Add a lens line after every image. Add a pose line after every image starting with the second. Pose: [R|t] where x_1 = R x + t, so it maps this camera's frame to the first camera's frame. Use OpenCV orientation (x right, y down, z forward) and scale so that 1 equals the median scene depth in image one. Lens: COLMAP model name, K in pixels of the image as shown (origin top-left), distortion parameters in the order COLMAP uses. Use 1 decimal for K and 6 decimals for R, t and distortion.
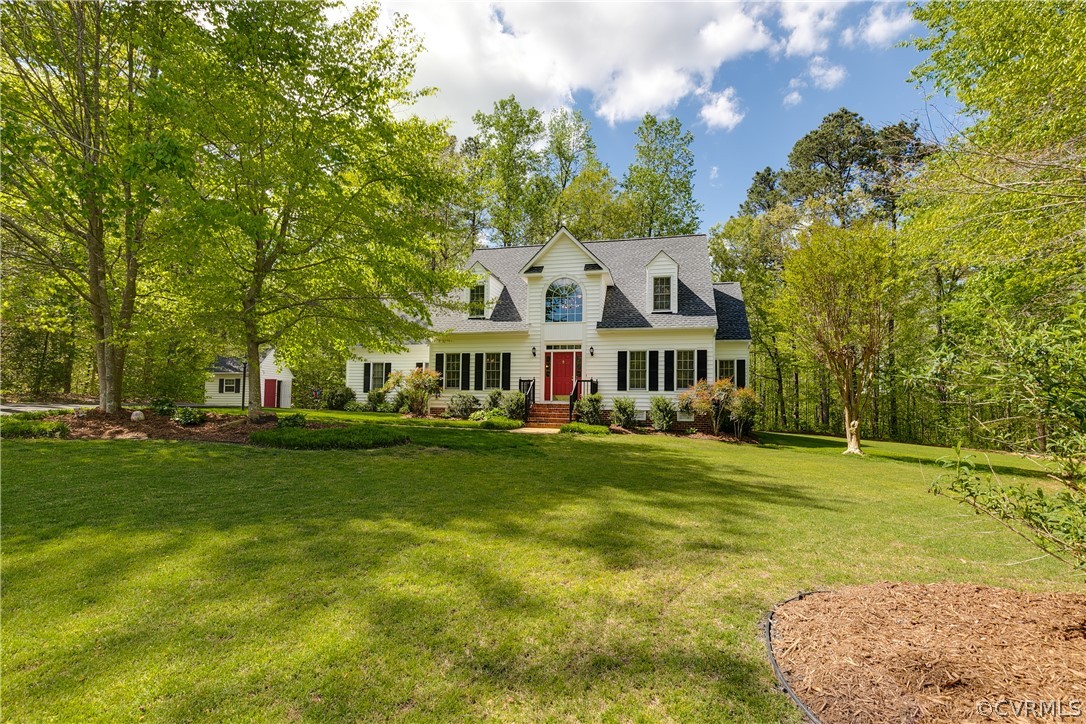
lens RADIAL K [[494.3, 0, 542.3], [0, 494.3, 361.5], [0, 0, 1]] dist [-0.000494, -0.000003]
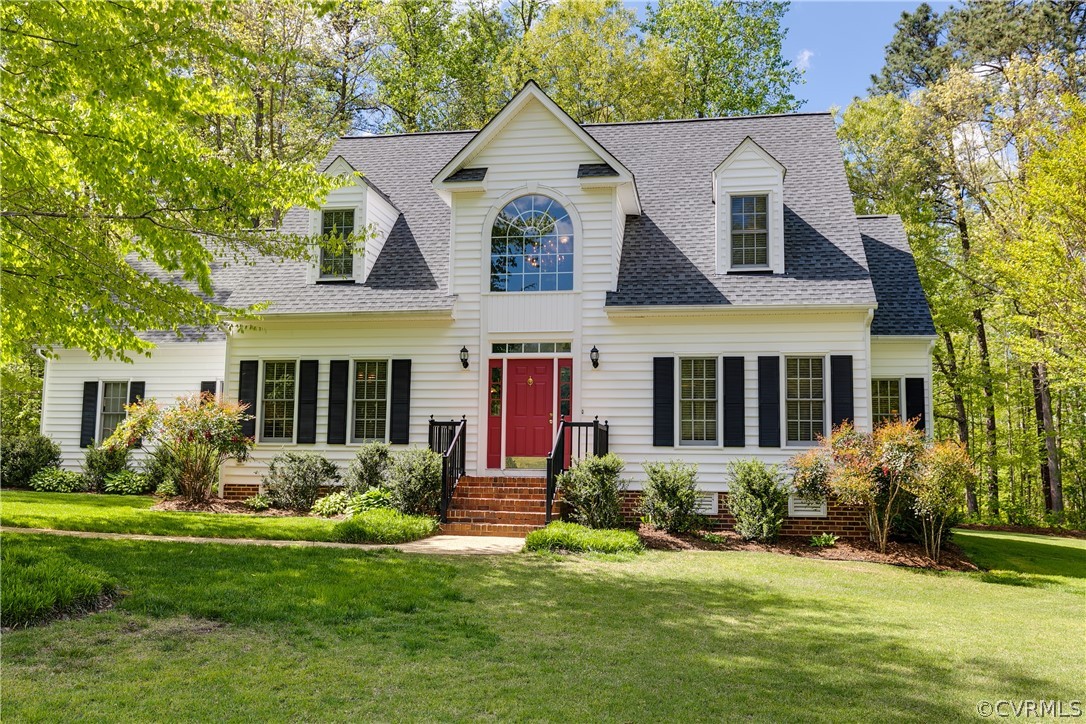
lens RADIAL K [[966.3, 0, 543.6], [0, 966.3, 358.6], [0, 0, 1]] dist [0.019921, -0.000757]
pose [[0.997879, 0.006853, 0.064741, -0.002010], [-0.005346, 0.999712, -0.023416, 0.001128], [-0.064883, 0.023020, 0.997627, 0.132942]]
